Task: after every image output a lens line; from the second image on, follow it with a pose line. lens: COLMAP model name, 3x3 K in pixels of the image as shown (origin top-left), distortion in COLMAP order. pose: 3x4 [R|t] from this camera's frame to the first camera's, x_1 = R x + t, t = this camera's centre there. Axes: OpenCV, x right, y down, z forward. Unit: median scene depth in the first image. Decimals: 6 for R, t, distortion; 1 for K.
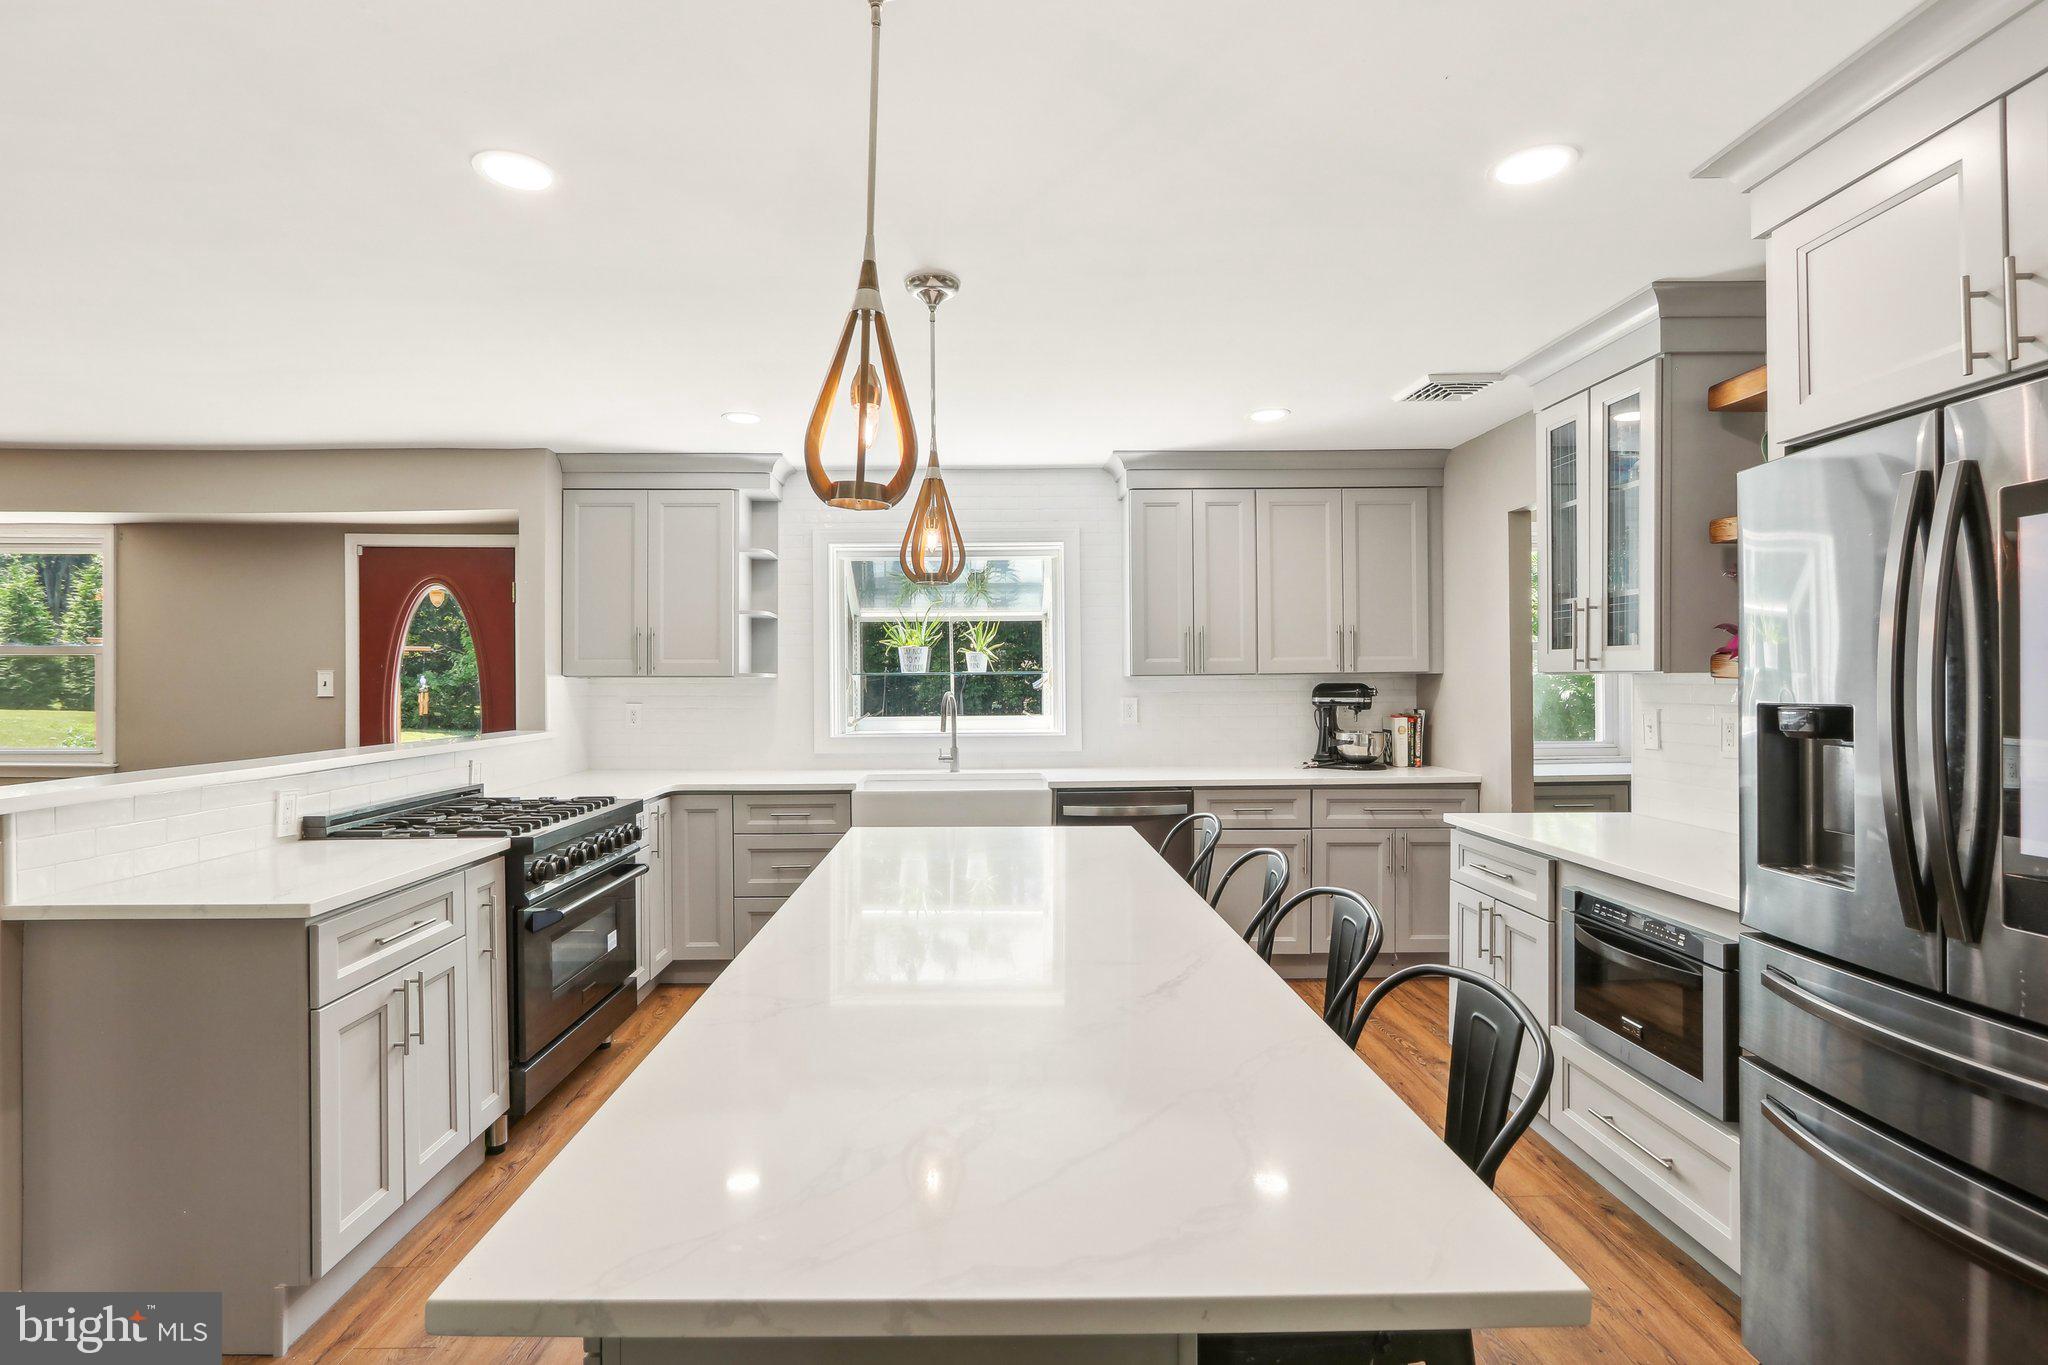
lens RADIAL K [[969.3, 0, 1003.2], [0, 969.3, 670.9], [0, 0, 1]] dist [-0.023088, 0.006262]
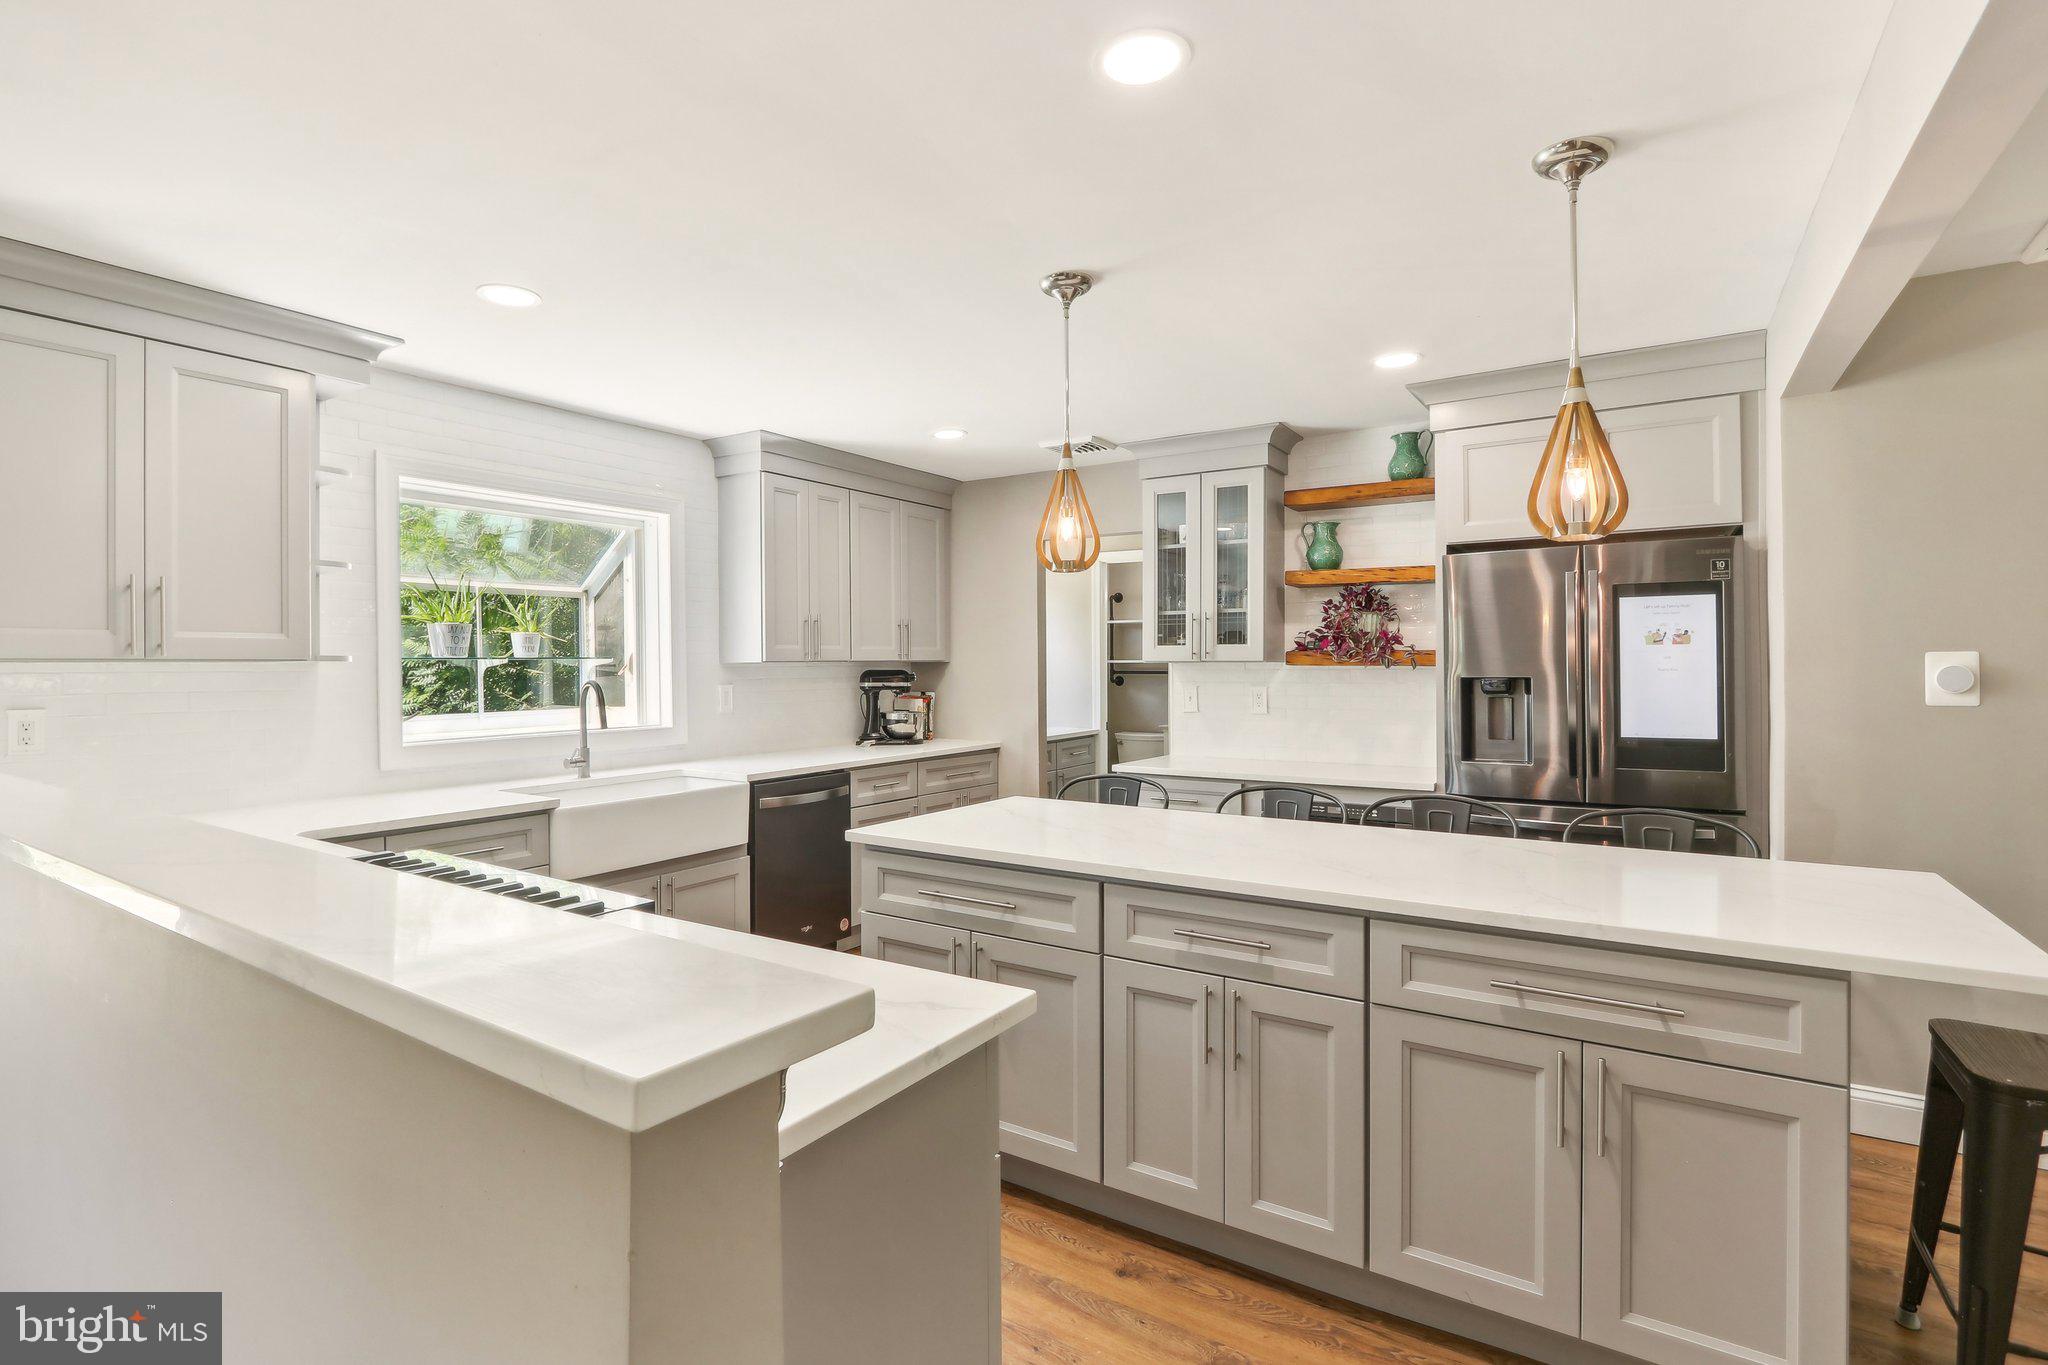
lens RADIAL K [[969.3, 0, 1017.9], [0, 969.3, 663.7], [0, 0, 1]] dist [-0.023088, 0.006262]
pose [[0.570308, 0.004869, 0.821417, -0.506033], [-0.007122, 0.999974, -0.000982, 0.005610], [-0.821400, -0.005290, 0.570327, 0.227625]]
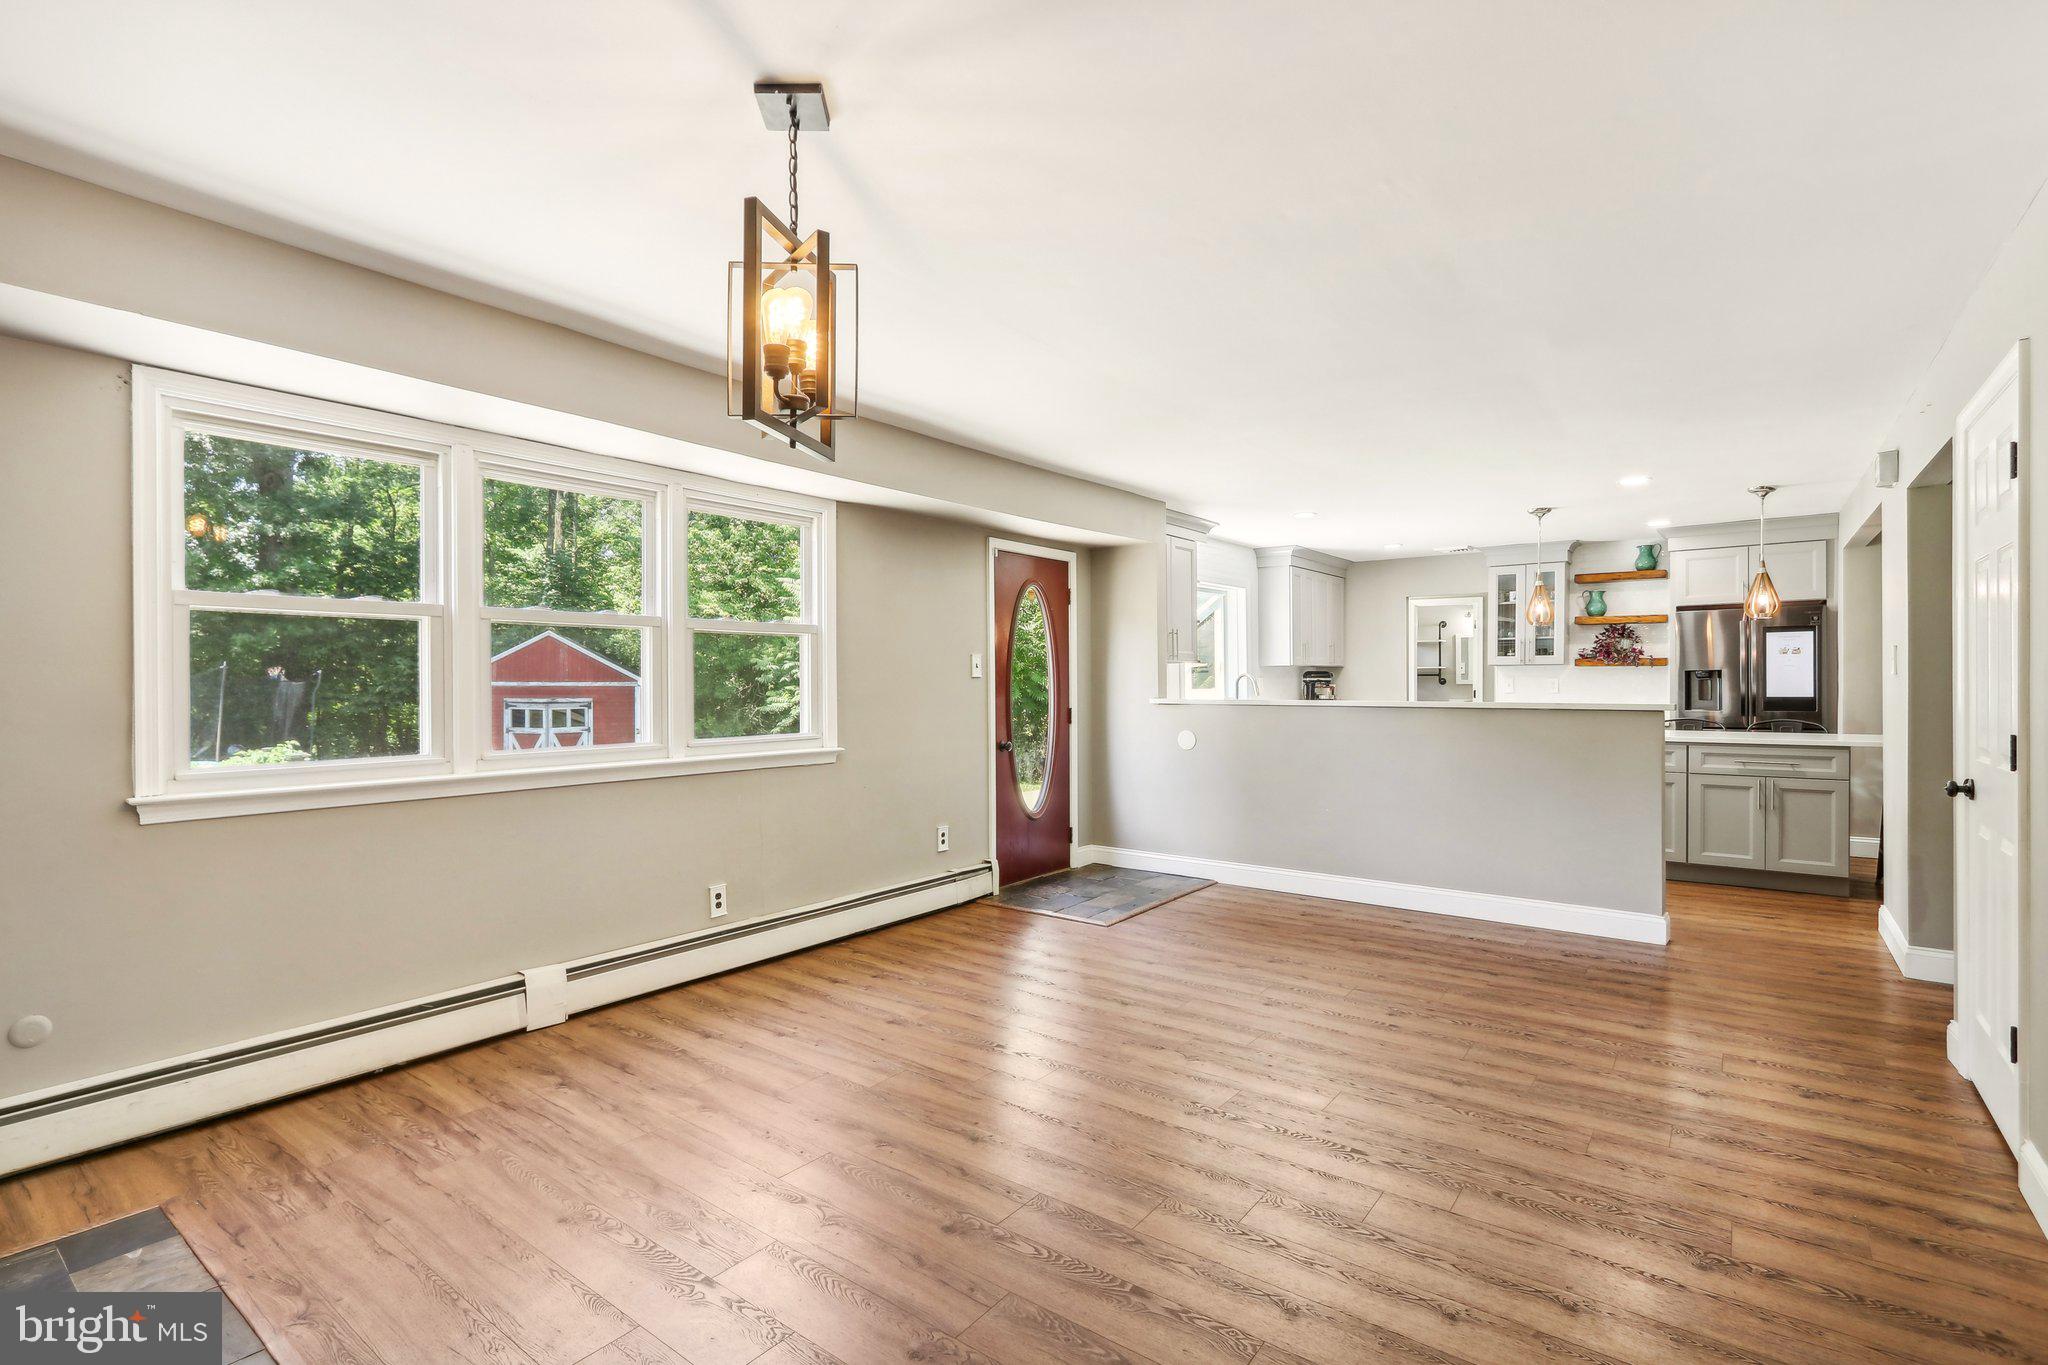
lens RADIAL K [[969.3, 0, 1009.7], [0, 969.3, 694.2], [0, 0, 1]] dist [-0.023088, 0.006262]
pose [[0.631324, -0.008762, 0.775470, -1.599892], [-0.003597, 0.999892, 0.014226, 0.033679], [-0.775511, -0.011770, 0.631224, 0.238473]]
